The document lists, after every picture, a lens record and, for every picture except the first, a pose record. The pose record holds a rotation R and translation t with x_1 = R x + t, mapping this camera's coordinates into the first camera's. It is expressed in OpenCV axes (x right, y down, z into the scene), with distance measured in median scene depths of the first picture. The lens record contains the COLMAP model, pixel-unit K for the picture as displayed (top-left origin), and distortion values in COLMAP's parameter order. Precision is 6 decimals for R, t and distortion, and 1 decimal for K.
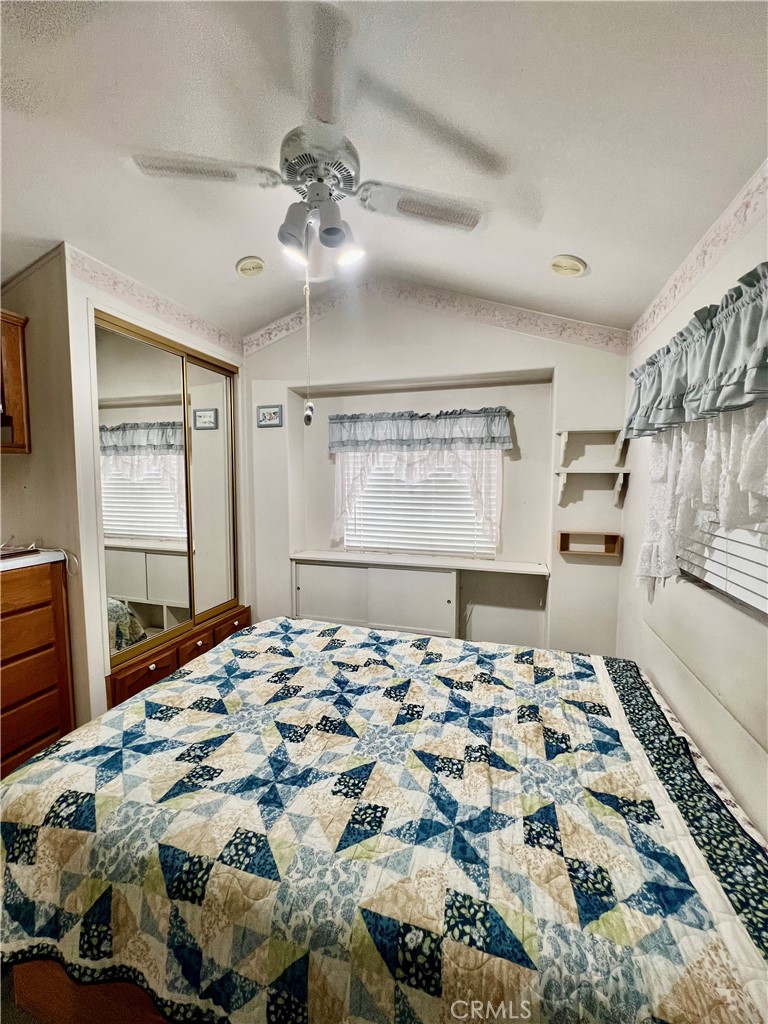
lens RADIAL K [[412.0, 0, 382.0], [0, 412.0, 510.4], [0, 0, 1]] dist [-0.001953, 0.000787]
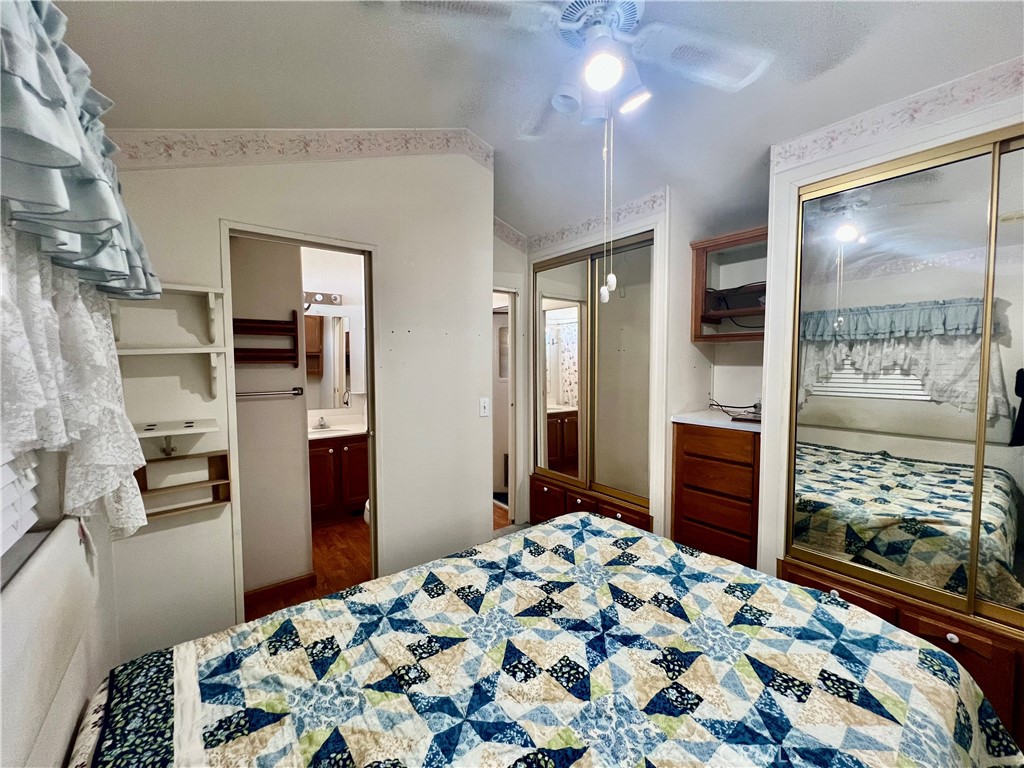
lens RADIAL K [[412.0, 0, 514.5], [0, 412.0, 384.7], [0, 0, 1]] dist [-0.001953, 0.000787]
pose [[-0.574730, 0.050495, -0.816784, 0.675084], [-0.058311, 0.993030, 0.102422, -0.110007], [0.816263, 0.106493, -0.567780, 1.370046]]
